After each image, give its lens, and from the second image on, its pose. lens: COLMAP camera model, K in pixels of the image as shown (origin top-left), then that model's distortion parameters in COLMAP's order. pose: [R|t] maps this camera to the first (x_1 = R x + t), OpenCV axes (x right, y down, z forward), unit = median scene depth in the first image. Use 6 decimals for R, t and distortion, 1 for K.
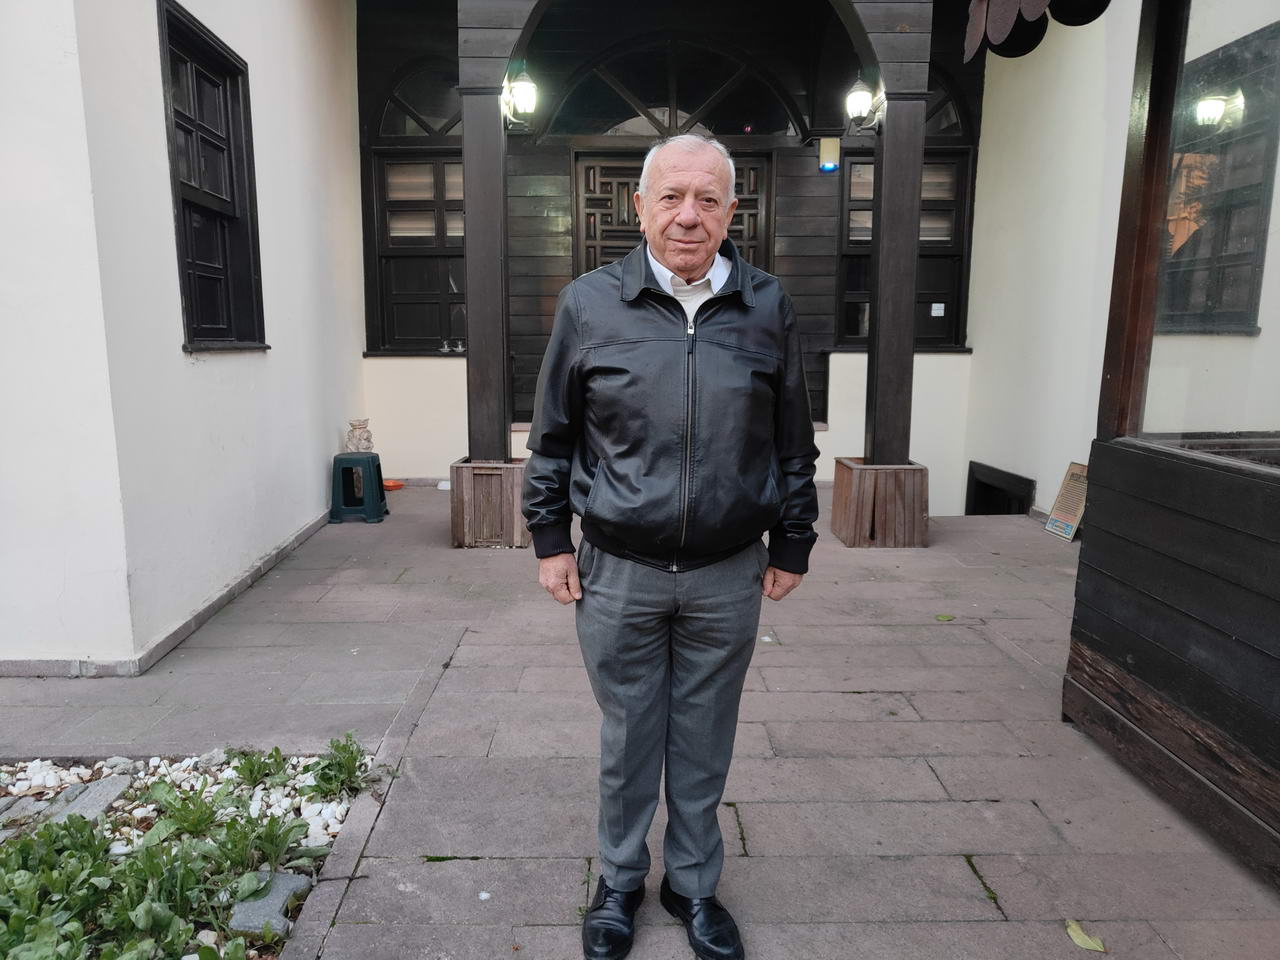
lens RADIAL K [[822.8, 0, 639.2], [0, 822.8, 482.3], [0, 0, 1]] dist [-0.019125, -0.003183]
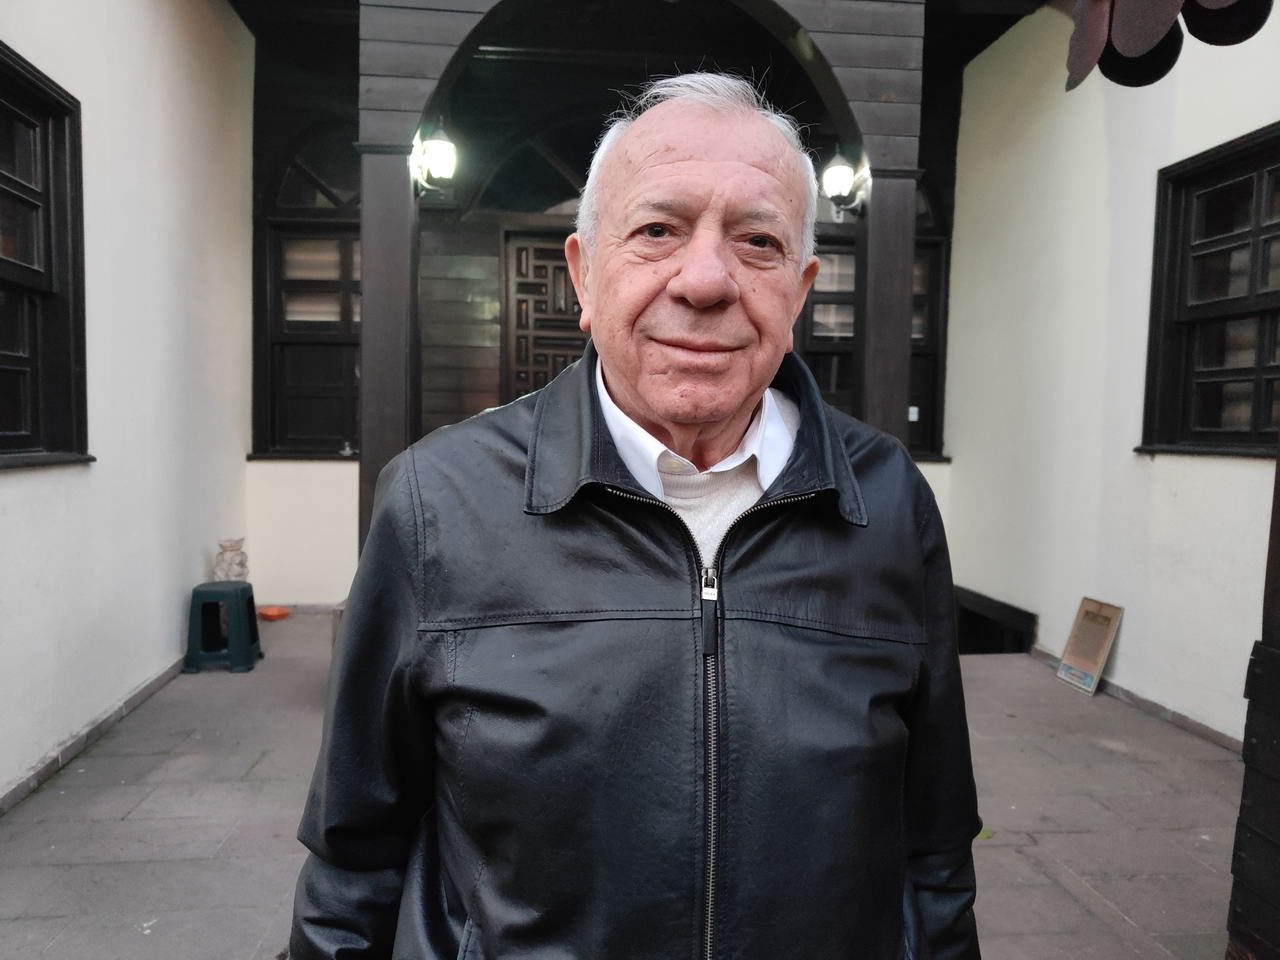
lens RADIAL K [[822.8, 0, 639.2], [0, 822.8, 482.3], [0, 0, 1]] dist [-0.019125, -0.003183]
pose [[0.997125, 0.007824, 0.075363, 0.000358], [-0.000096, 0.994784, -0.102001, -0.063538], [-0.075768, 0.101700, 0.991926, 0.201627]]
